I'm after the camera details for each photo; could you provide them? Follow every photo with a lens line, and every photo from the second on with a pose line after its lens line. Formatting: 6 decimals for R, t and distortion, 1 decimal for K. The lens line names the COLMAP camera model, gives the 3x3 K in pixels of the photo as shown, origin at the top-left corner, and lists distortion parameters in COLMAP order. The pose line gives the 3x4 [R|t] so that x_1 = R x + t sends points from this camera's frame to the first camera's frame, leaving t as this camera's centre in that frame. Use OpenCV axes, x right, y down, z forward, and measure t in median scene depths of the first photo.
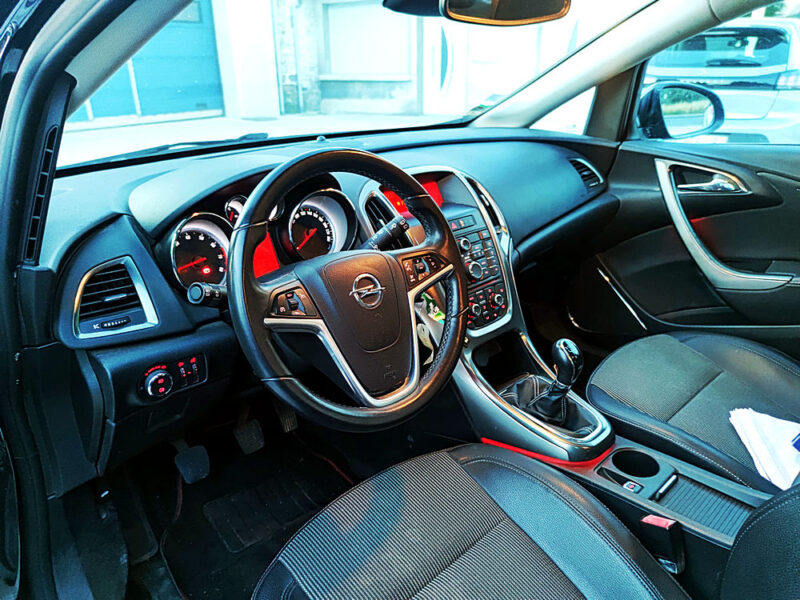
lens RADIAL K [[572.1, 0, 400.0], [0, 572.1, 300.0], [0, 0, 1]] dist [0.022457, -0.001073]
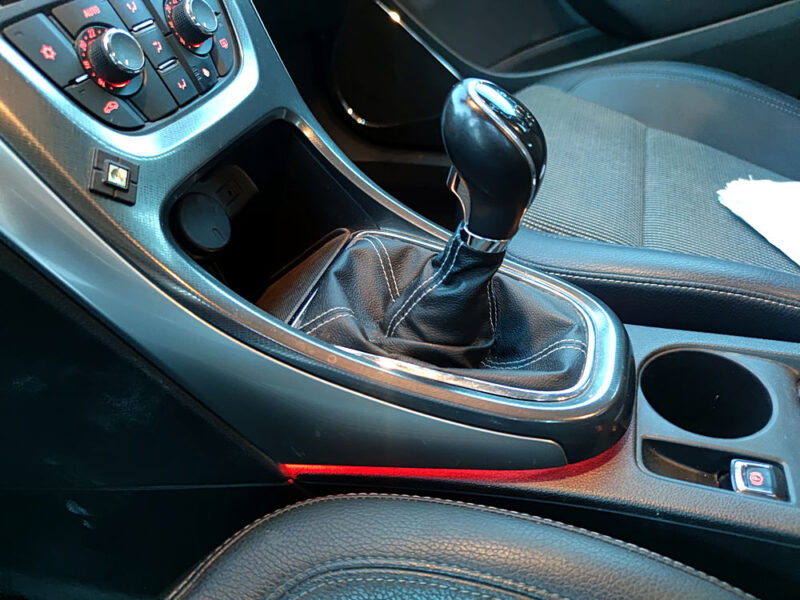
lens RADIAL K [[572.1, 0, 400.0], [0, 572.1, 300.0], [0, 0, 1]] dist [0.022457, -0.001073]
pose [[0.874317, -0.323344, 0.361965, 0.109793], [0.213689, 0.926048, 0.311083, 0.064386], [-0.435784, -0.194637, 0.878754, 0.678570]]
